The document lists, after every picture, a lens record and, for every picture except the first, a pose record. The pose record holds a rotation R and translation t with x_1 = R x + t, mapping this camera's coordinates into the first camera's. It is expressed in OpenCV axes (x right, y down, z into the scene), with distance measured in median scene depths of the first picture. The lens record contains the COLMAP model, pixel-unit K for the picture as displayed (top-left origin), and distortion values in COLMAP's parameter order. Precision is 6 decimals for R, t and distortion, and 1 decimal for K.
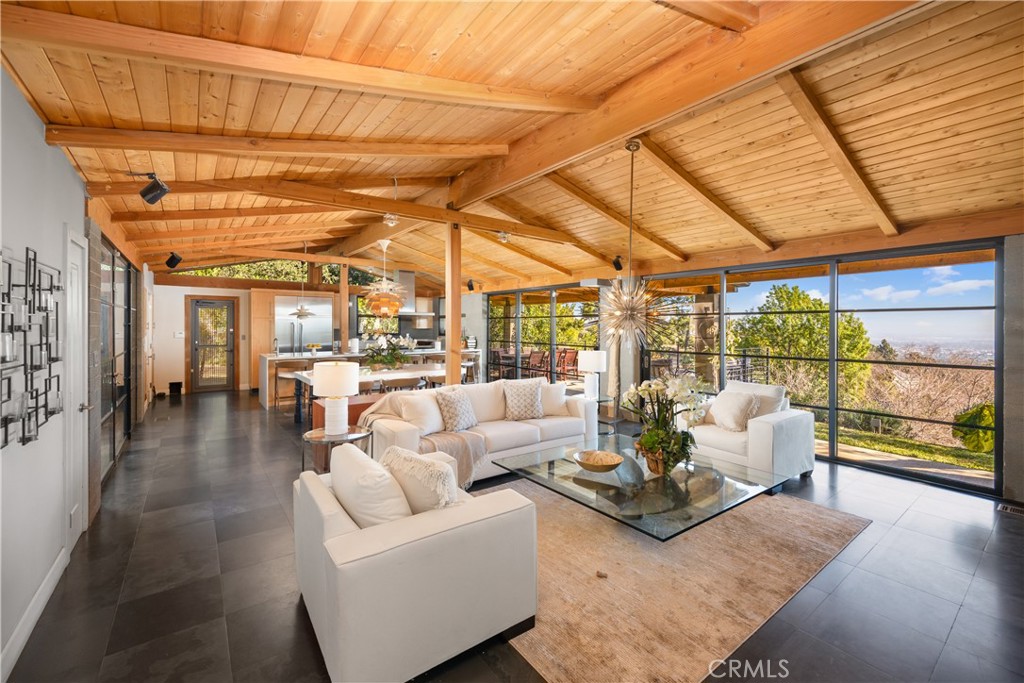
lens RADIAL K [[432.6, 0, 511.2], [0, 432.6, 326.9], [0, 0, 1]] dist [0.009976, -0.000157]
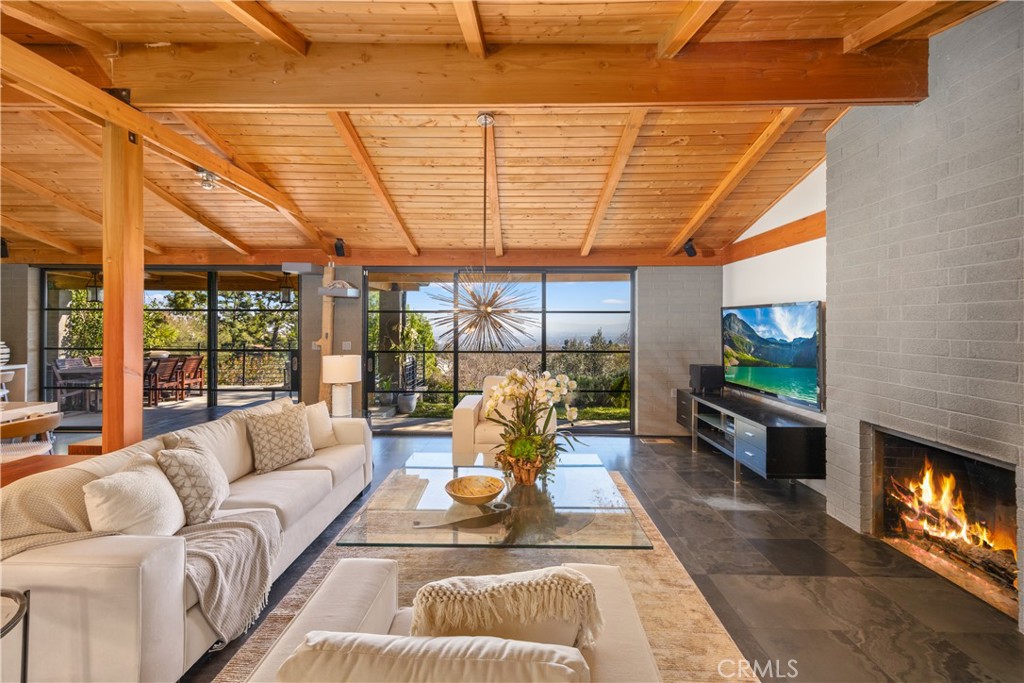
lens RADIAL K [[432.6, 0, 511.2], [0, 432.6, 326.9], [0, 0, 1]] dist [0.009976, -0.000157]
pose [[0.601994, -0.006197, 0.798477, -0.171156], [0.000326, 0.999972, 0.007515, -0.001247], [-0.798501, -0.004263, 0.601979, 0.192890]]
